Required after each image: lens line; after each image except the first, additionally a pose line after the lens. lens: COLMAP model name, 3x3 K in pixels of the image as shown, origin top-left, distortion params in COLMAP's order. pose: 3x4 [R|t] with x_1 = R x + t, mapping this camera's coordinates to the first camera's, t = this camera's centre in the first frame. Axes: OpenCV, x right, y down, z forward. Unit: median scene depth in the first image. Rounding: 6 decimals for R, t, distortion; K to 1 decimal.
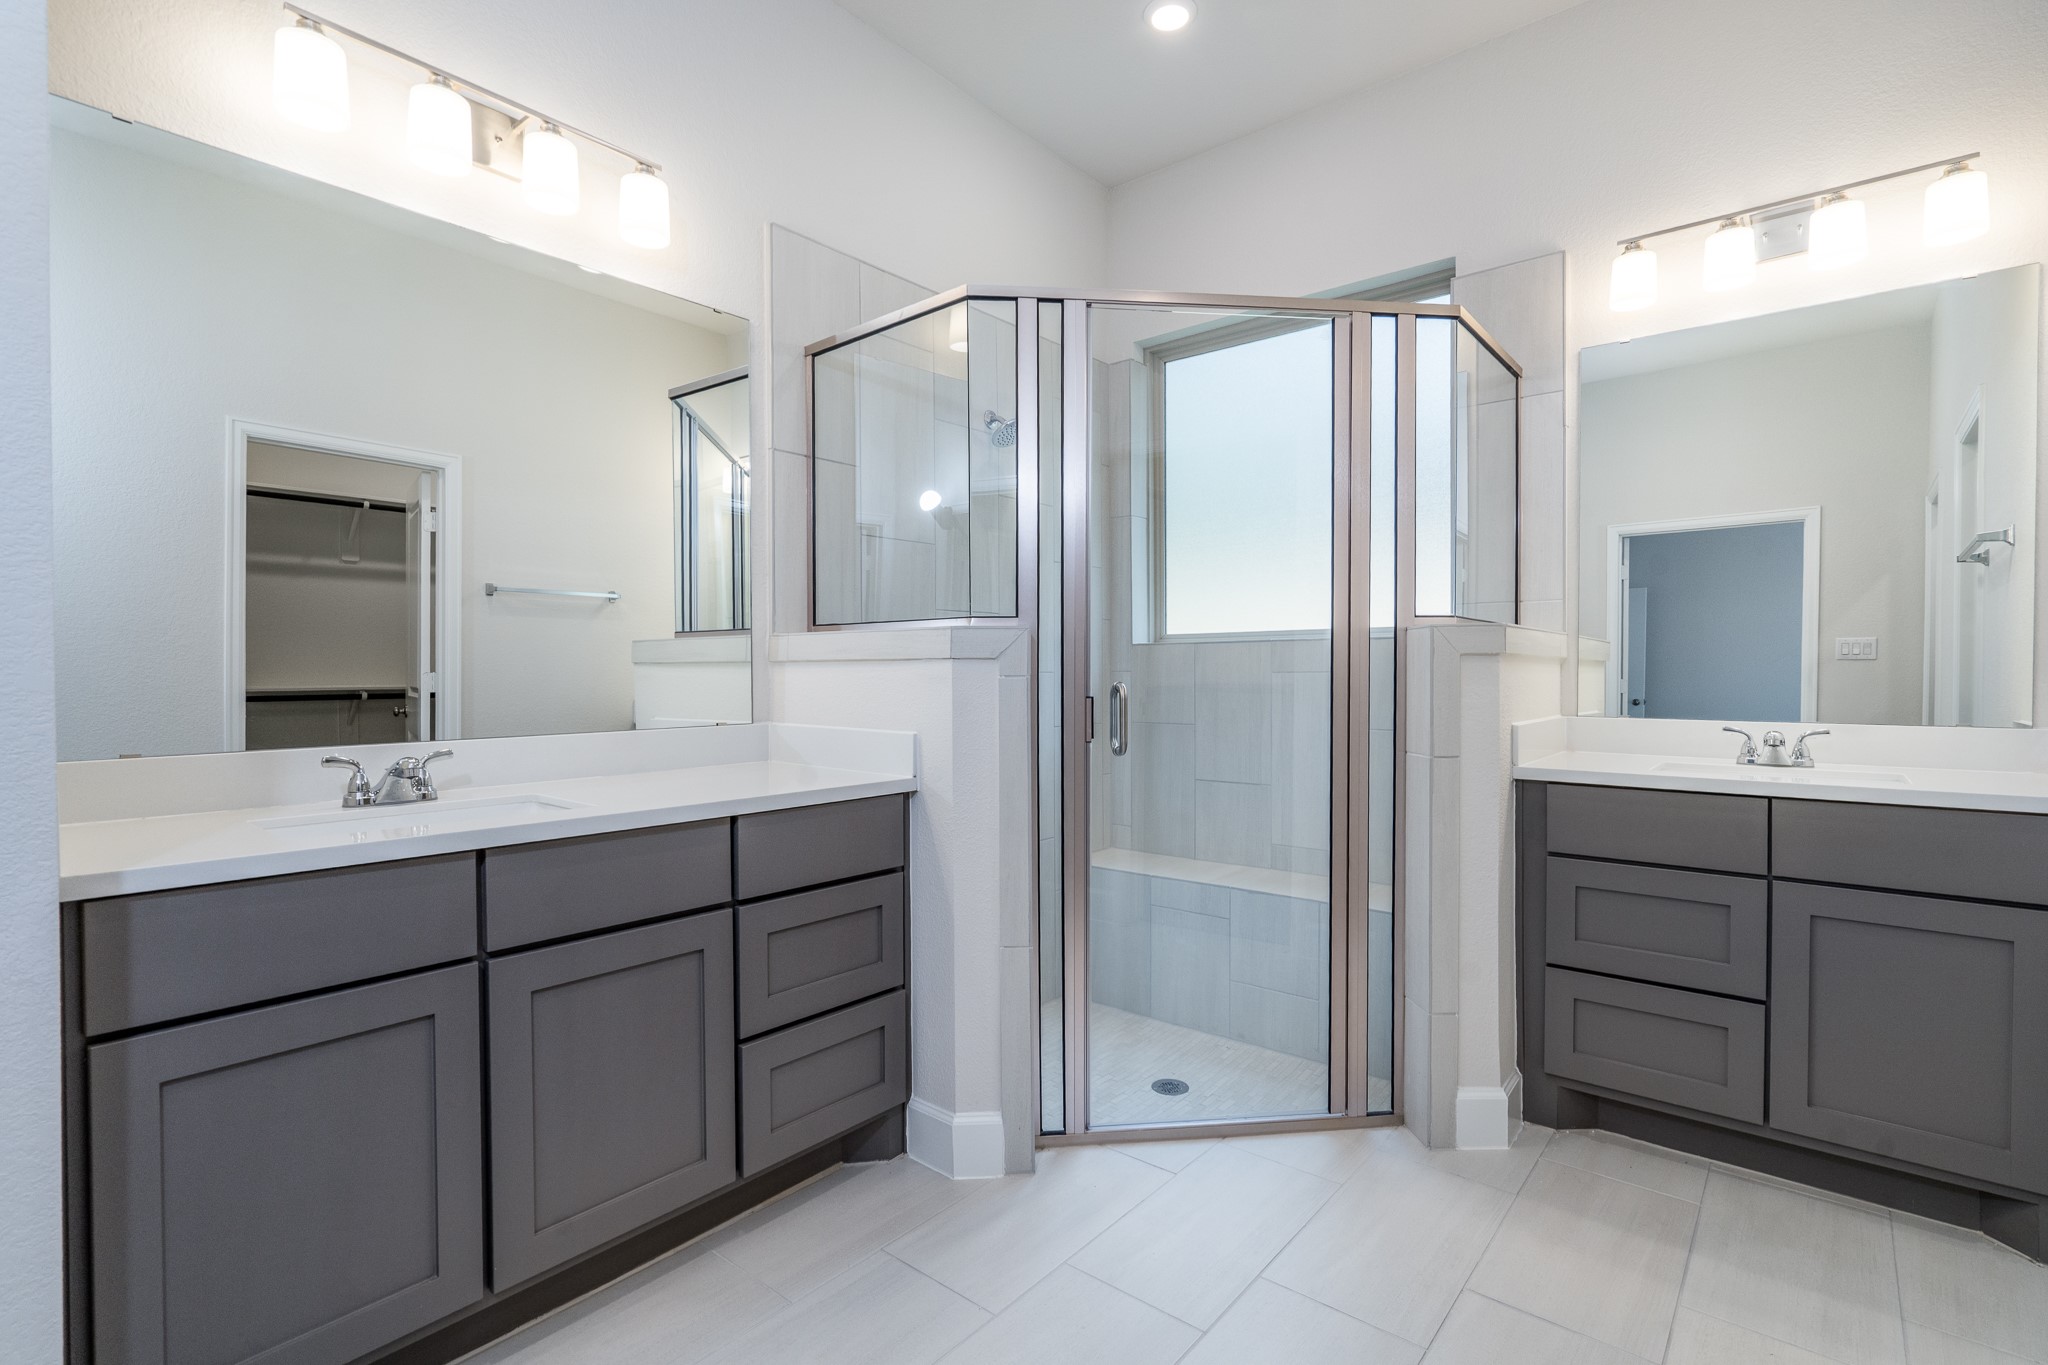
lens RADIAL K [[942.9, 0, 1021.8], [0, 942.9, 673.3], [0, 0, 1]] dist [-0.000806, 0.000765]
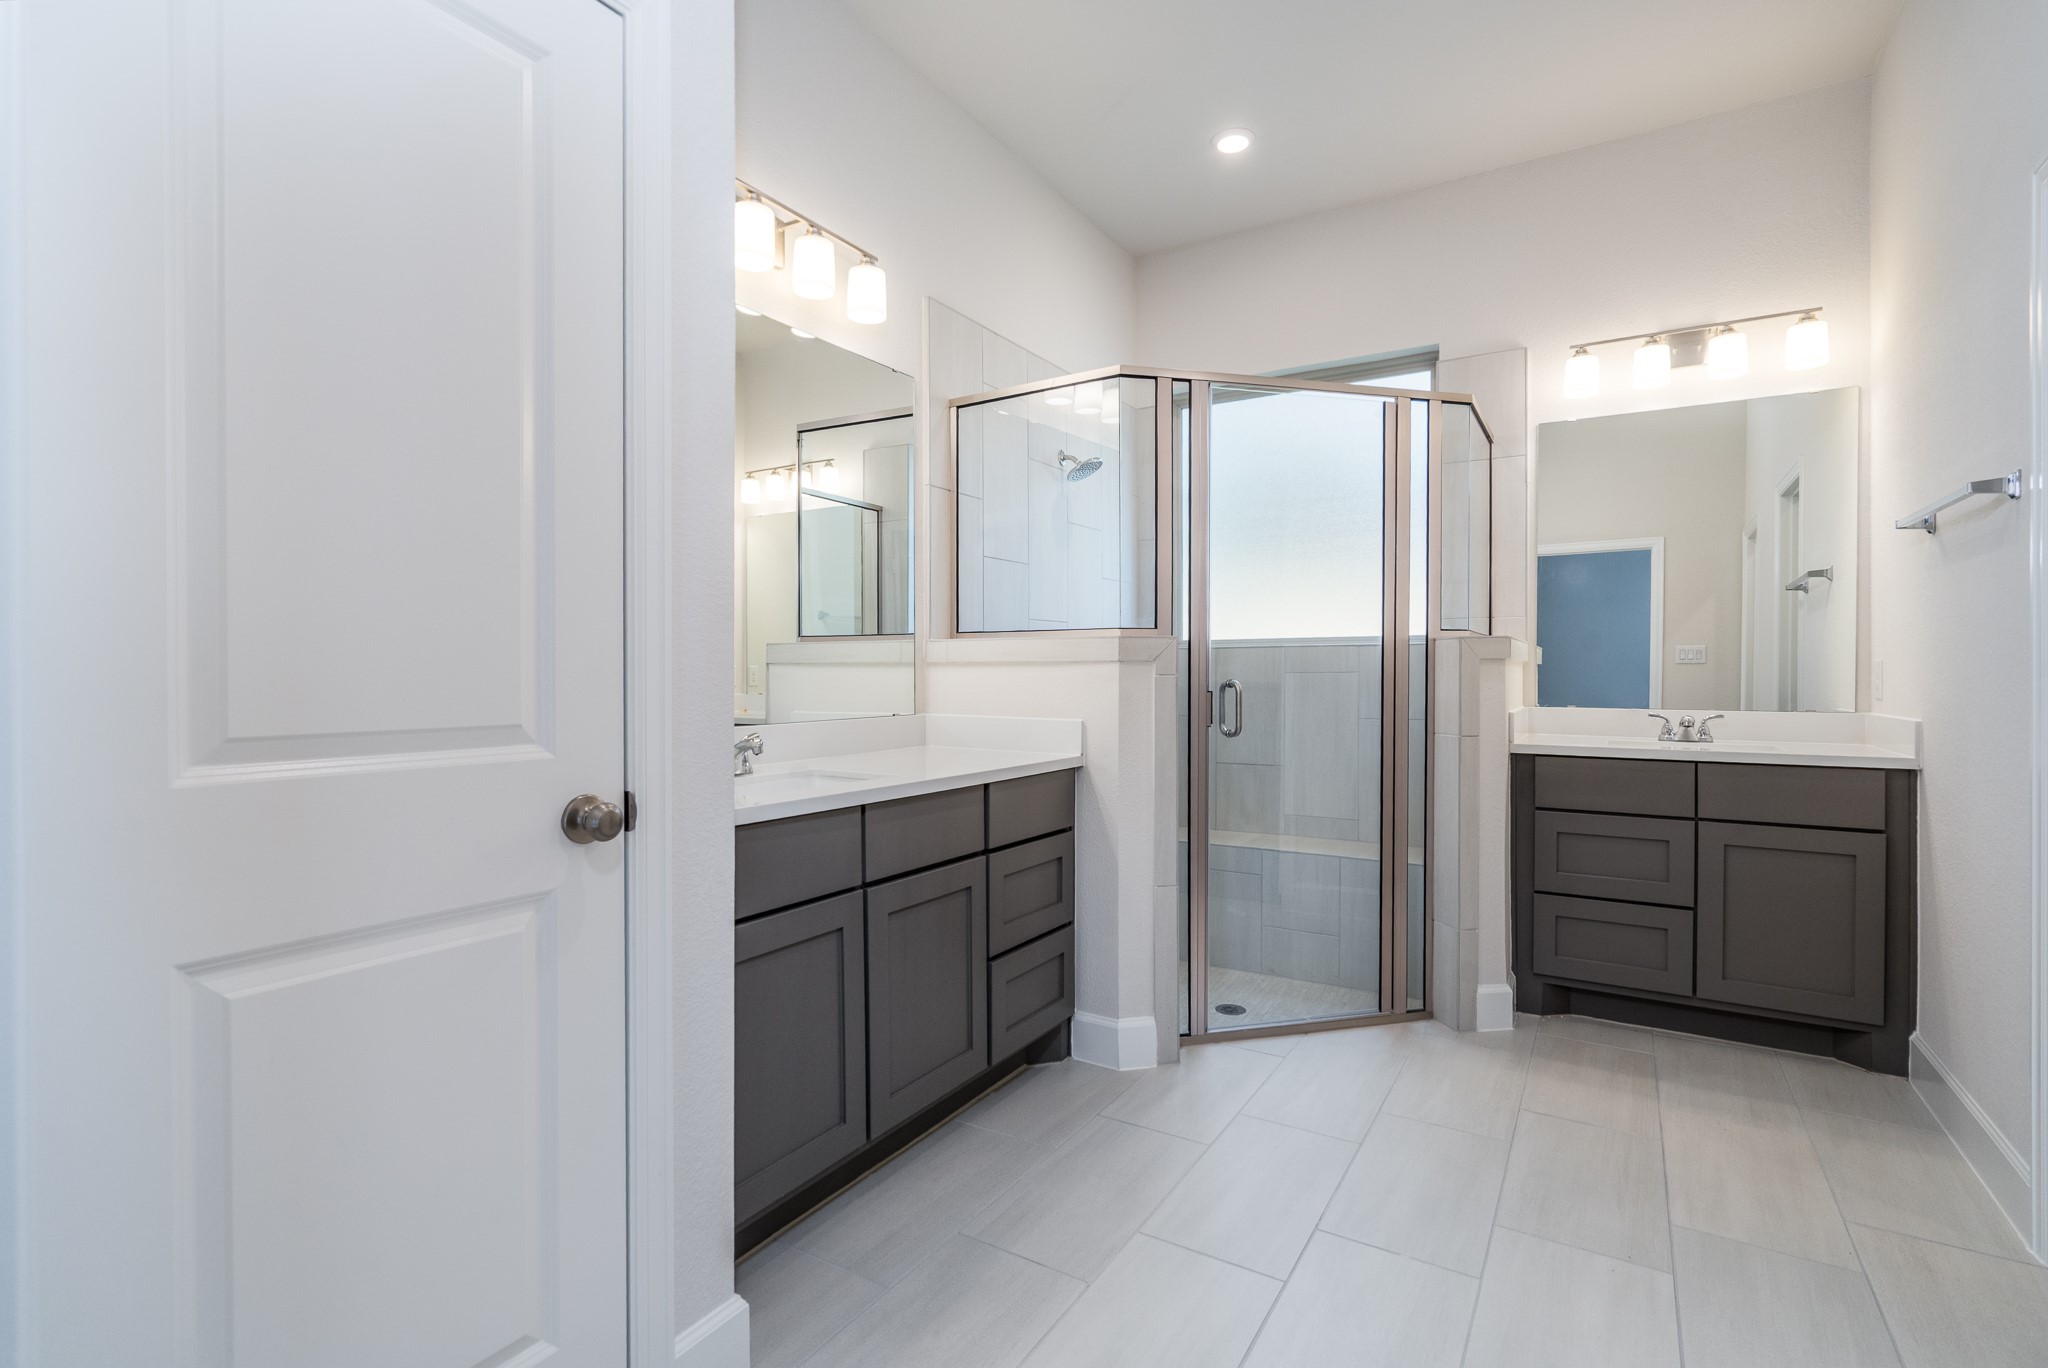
lens RADIAL K [[936.5, 0, 1022.7], [0, 936.5, 669.5], [0, 0, 1]] dist [0.000091, 0.001072]
pose [[0.990603, 0.001768, 0.136761, -0.351428], [-0.001004, 0.999984, -0.005655, 0.002752], [-0.136769, 0.005464, 0.990588, -0.220614]]
